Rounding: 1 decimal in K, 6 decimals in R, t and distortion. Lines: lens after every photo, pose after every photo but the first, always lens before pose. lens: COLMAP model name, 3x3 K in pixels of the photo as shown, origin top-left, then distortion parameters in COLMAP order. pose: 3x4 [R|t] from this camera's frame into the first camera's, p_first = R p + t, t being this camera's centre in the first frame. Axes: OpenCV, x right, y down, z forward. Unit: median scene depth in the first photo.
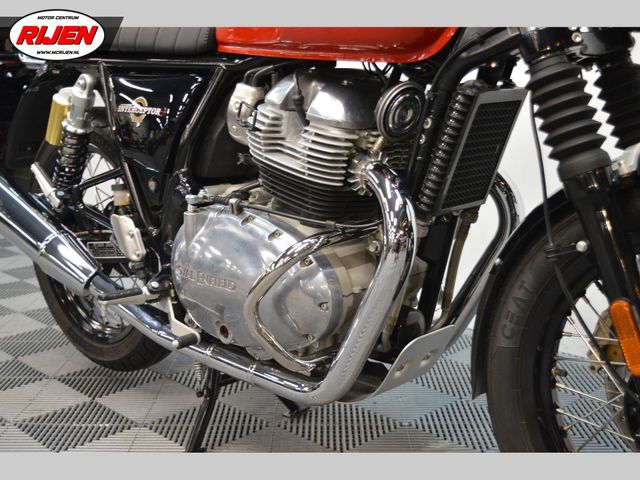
lens RADIAL K [[842.7, 0, 320.0], [0, 842.7, 240.0], [0, 0, 1]] dist [-0.008838, -0.003710]
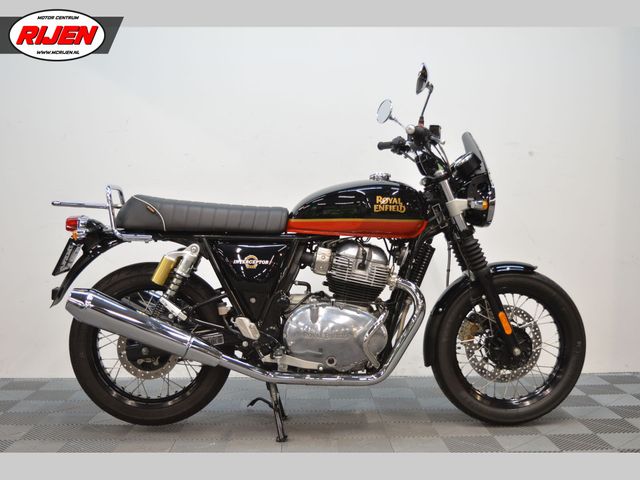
lens RADIAL K [[780.2, 0, 320.0], [0, 780.2, 240.0], [0, 0, 1]] dist [-0.009143, -0.002750]
pose [[0.680093, -0.040648, 0.731998, -1.582856], [0.139115, 0.987476, -0.074416, -0.053051], [-0.719806, 0.152441, 0.677231, -0.383199]]
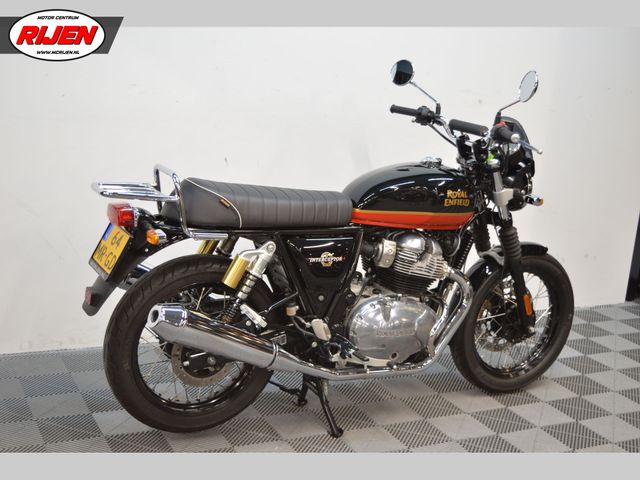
lens RADIAL K [[921.0, 0, 320.0], [0, 921.0, 240.0], [0, 0, 1]] dist [-0.001233, 0.005290]
pose [[0.303925, -0.202002, 0.931034, -2.272683], [0.086622, 0.979074, 0.184148, -0.621089], [-0.948750, 0.024681, 0.315063, 0.432622]]
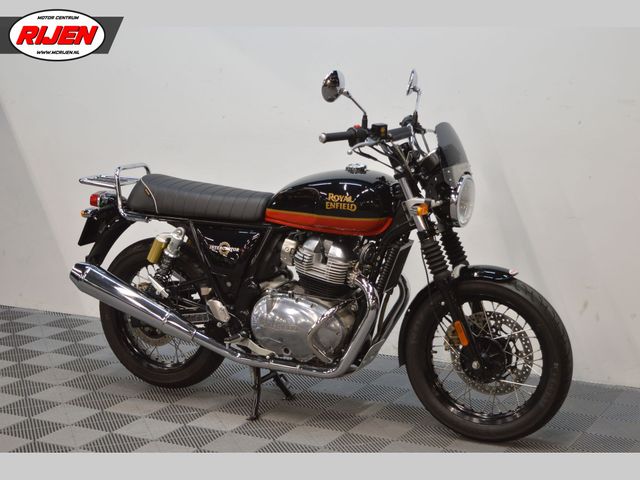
lens RADIAL K [[1233.9, 0, 320.0], [0, 1233.9, 240.0], [0, 0, 1]] dist [0.225656, -0.013758]
pose [[0.956030, -0.068002, 0.285275, -0.938321], [0.070559, 0.997507, 0.001319, -0.180200], [-0.284653, 0.018867, 0.958445, -2.145947]]
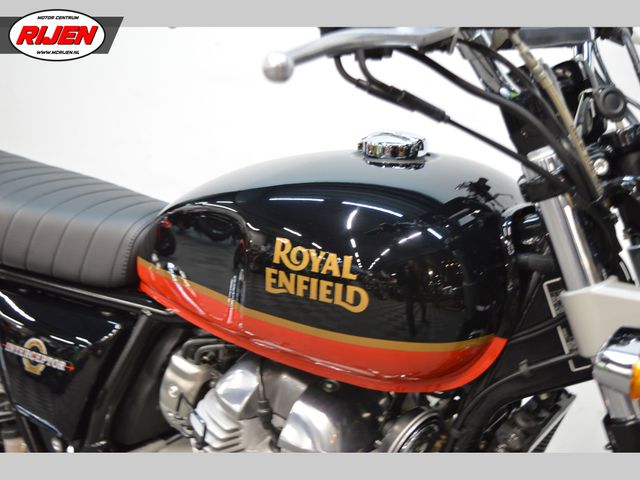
lens RADIAL K [[842.7, 0, 320.0], [0, 842.7, 240.0], [0, 0, 1]] dist [-0.008838, -0.003710]
pose [[0.991884, -0.043076, 0.119629, -0.054242], [0.035753, 0.997392, 0.062698, -0.327133], [-0.122018, -0.057912, 0.990837, 0.260538]]
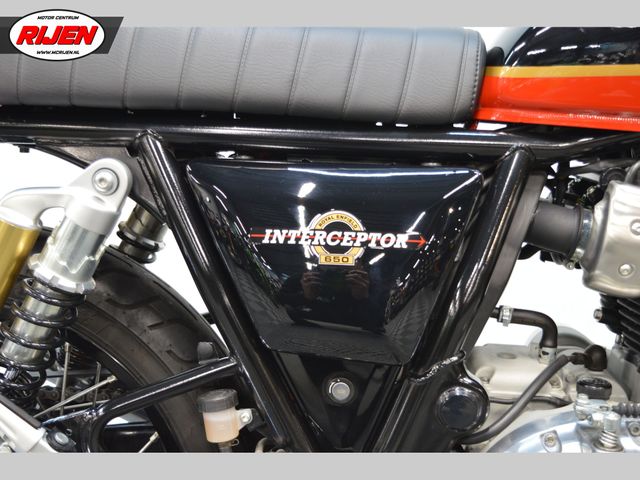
lens RADIAL K [[842.7, 0, 320.0], [0, 842.7, 240.0], [0, 0, 1]] dist [-0.008838, -0.003710]
pose [[0.759820, -0.077963, 0.645442, -0.582993], [0.111094, 0.993752, -0.010745, -0.166059], [-0.640571, 0.079869, 0.763734, 0.717768]]
